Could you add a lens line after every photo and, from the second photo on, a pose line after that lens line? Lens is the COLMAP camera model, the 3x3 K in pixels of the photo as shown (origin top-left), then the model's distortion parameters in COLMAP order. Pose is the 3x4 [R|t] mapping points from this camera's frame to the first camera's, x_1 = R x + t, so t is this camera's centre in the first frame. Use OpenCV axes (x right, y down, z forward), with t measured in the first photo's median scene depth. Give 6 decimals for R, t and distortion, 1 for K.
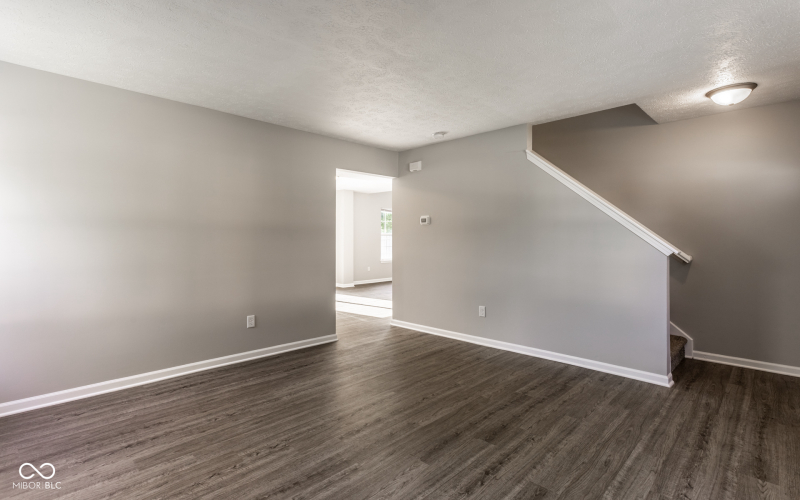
lens RADIAL K [[383.8, 0, 401.9], [0, 383.8, 232.1], [0, 0, 1]] dist [0.001167, 0.000514]
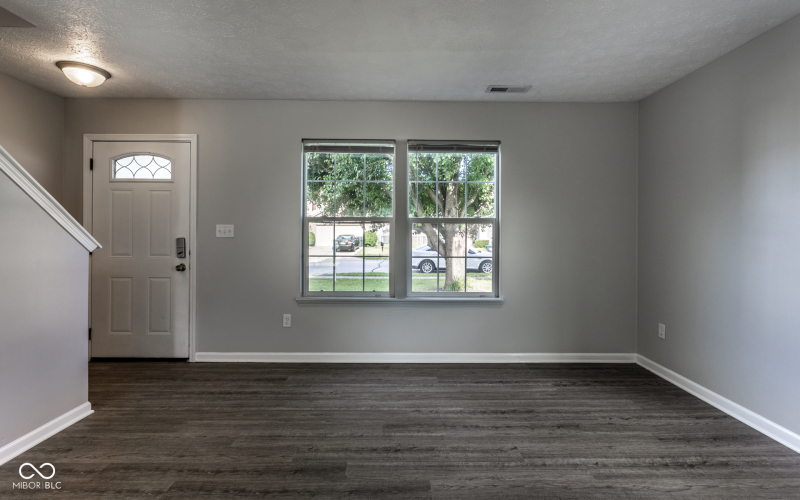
lens RADIAL K [[383.8, 0, 401.9], [0, 383.8, 232.1], [0, 0, 1]] dist [0.001167, 0.000514]
pose [[-0.703438, -0.002232, 0.710753, -0.432383], [-0.015722, 0.999799, -0.012421, 0.025739], [-0.710582, -0.019912, -0.703332, 1.393119]]
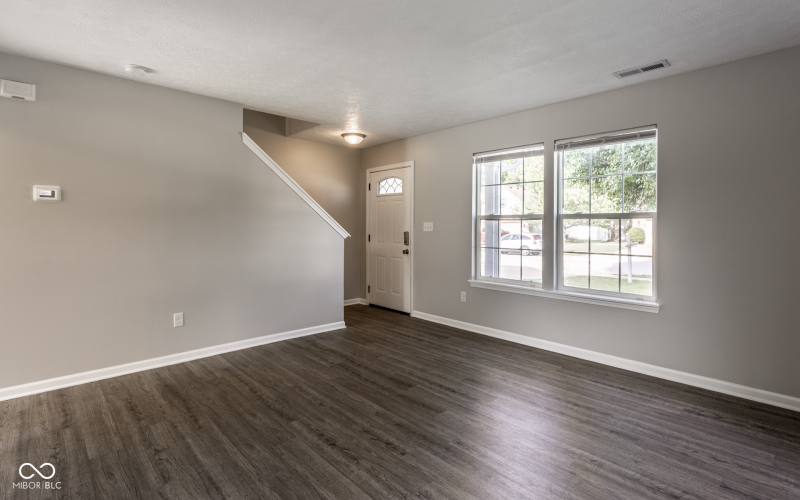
lens RADIAL K [[387.2, 0, 402.5], [0, 387.2, 224.7], [0, 0, 1]] dist [-0.000574, 0.000290]
pose [[0.047633, 0.005636, 0.998849, -0.972571], [-0.020064, 0.999788, -0.004684, 0.015035], [-0.998663, -0.019818, 0.047736, 0.899473]]
